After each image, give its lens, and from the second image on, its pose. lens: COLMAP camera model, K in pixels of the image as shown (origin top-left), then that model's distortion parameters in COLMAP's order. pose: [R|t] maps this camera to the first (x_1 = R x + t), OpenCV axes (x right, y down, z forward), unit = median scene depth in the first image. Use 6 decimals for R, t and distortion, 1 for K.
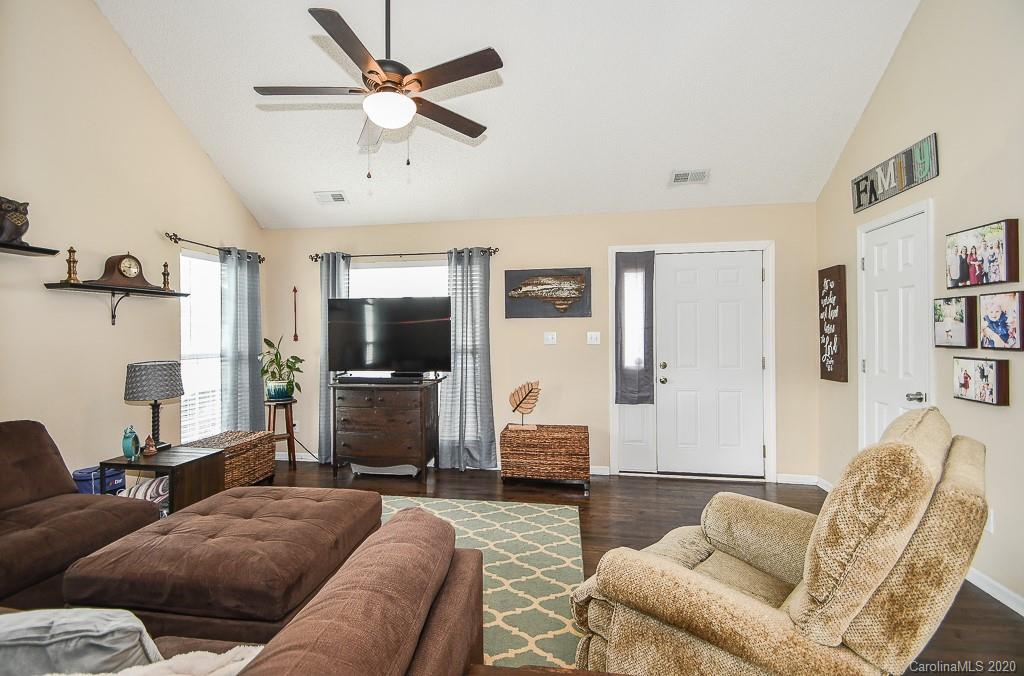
lens RADIAL K [[459.2, 0, 497.3], [0, 459.2, 334.1], [0, 0, 1]] dist [0.009867, -0.000286]
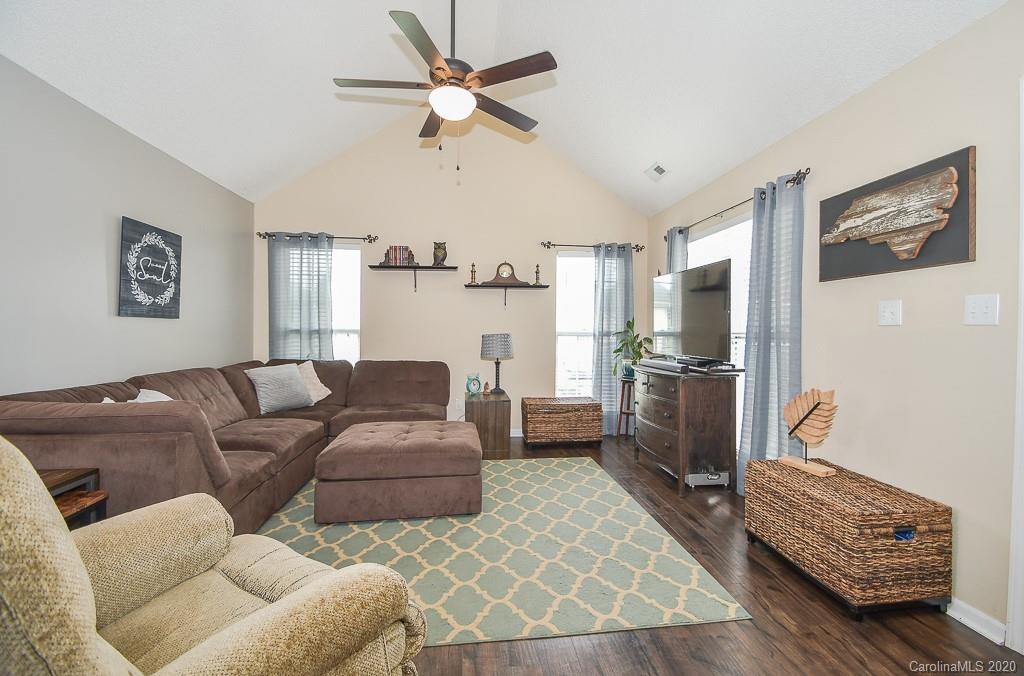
lens RADIAL K [[456.1, 0, 523.1], [0, 456.1, 335.4], [0, 0, 1]] dist [-0.001929, -0.000802]
pose [[0.290294, 0.020384, -0.956720, 0.494162], [-0.007072, 0.999791, 0.019156, 0.027669], [0.956911, 0.001205, 0.290378, 0.478038]]
